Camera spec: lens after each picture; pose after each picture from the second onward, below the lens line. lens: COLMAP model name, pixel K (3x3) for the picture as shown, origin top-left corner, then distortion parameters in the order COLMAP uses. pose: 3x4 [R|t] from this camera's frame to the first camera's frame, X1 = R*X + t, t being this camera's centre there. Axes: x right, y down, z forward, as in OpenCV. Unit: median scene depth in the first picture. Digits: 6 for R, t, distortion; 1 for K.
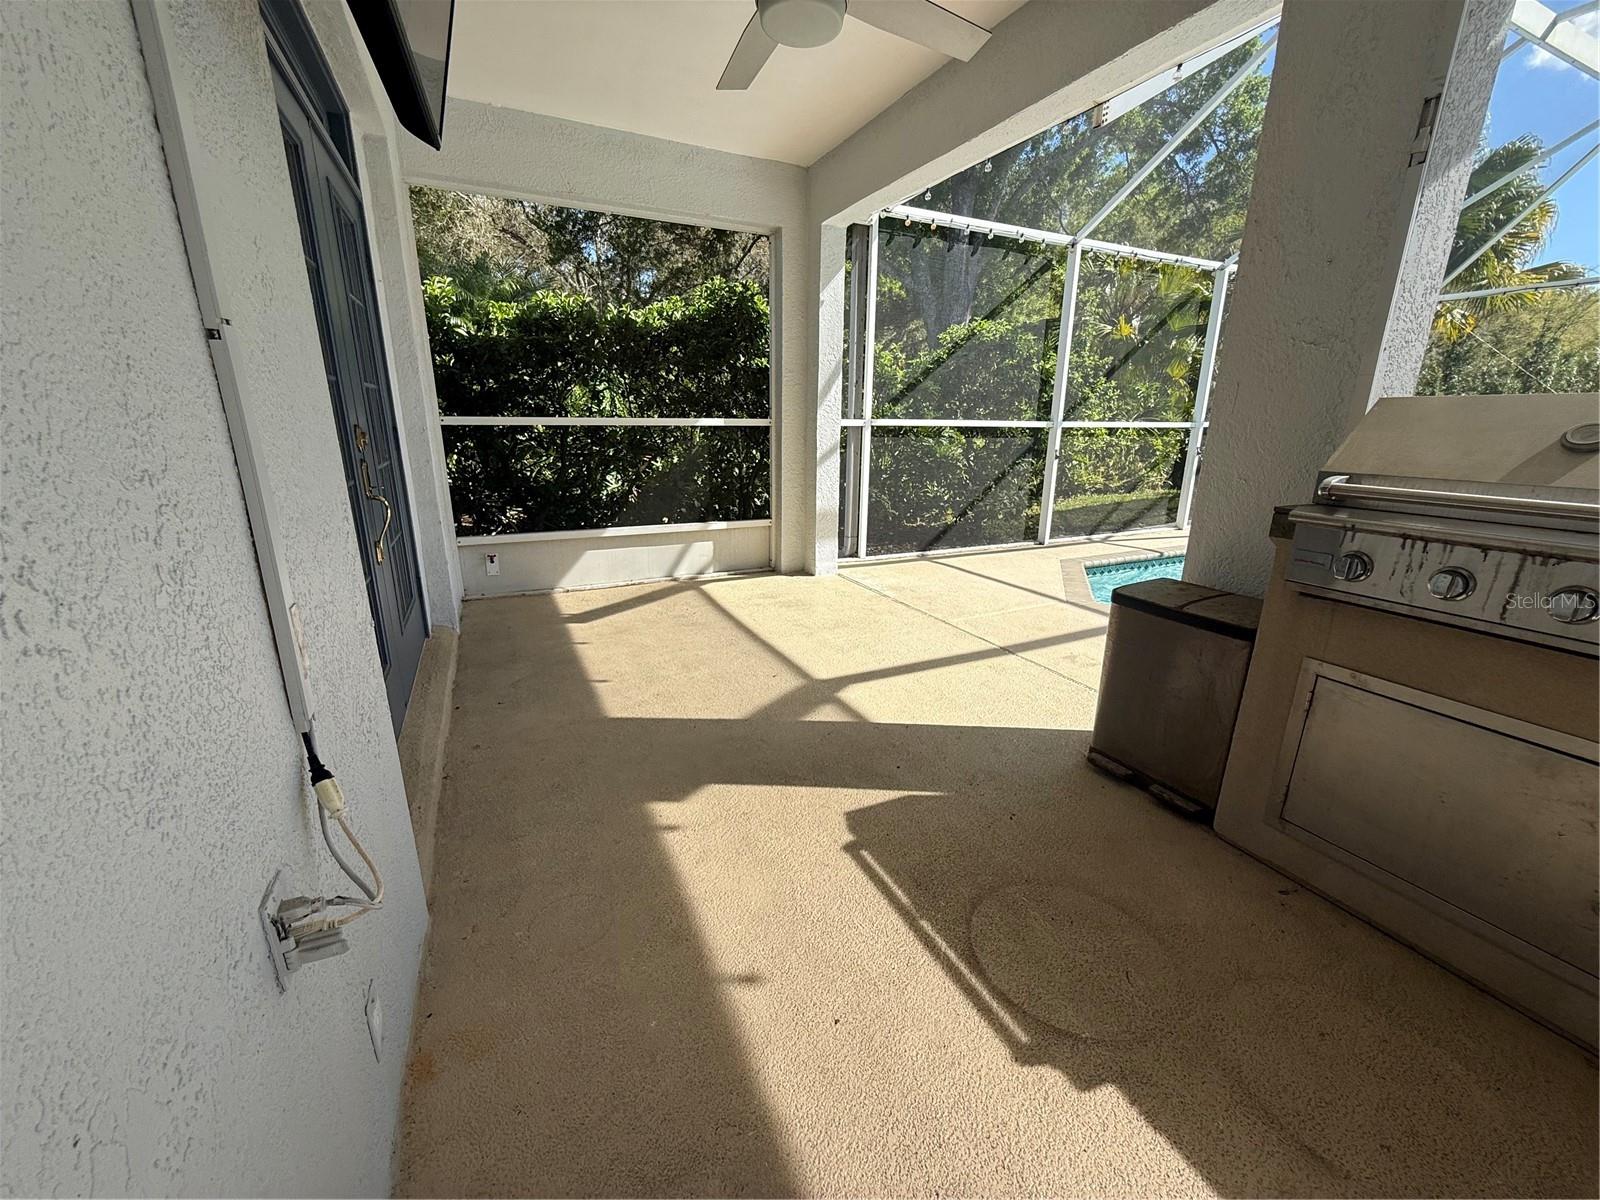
lens RADIAL K [[642.2, 0, 799.9], [0, 642.2, 600.2], [0, 0, 1]] dist [-0.000059, -0.000002]
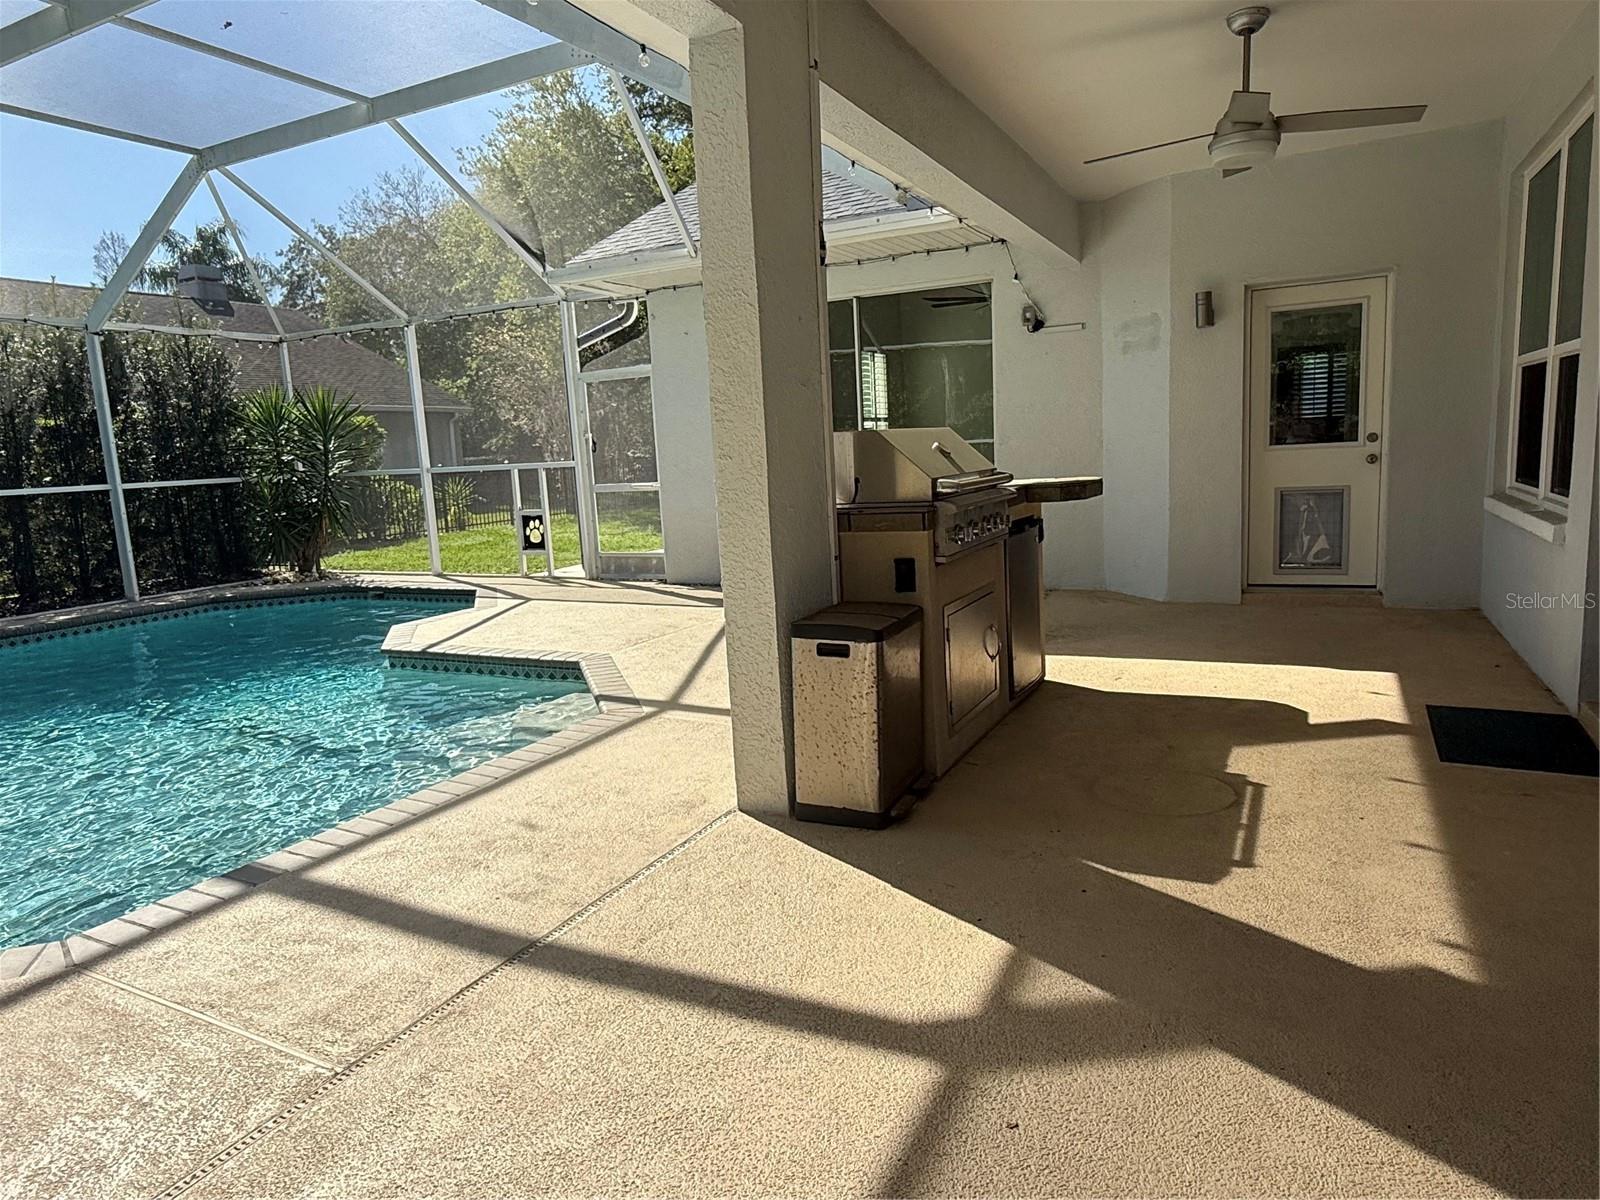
lens RADIAL K [[977.9, 0, 800.6], [0, 977.9, 597.9], [0, 0, 1]] dist [-0.002457, -0.000537]
pose [[-0.607700, -0.102457, 0.787530, -0.573662], [0.257817, 0.912482, 0.317658, -0.564480], [-0.751153, 0.396079, -0.528100, 1.925479]]
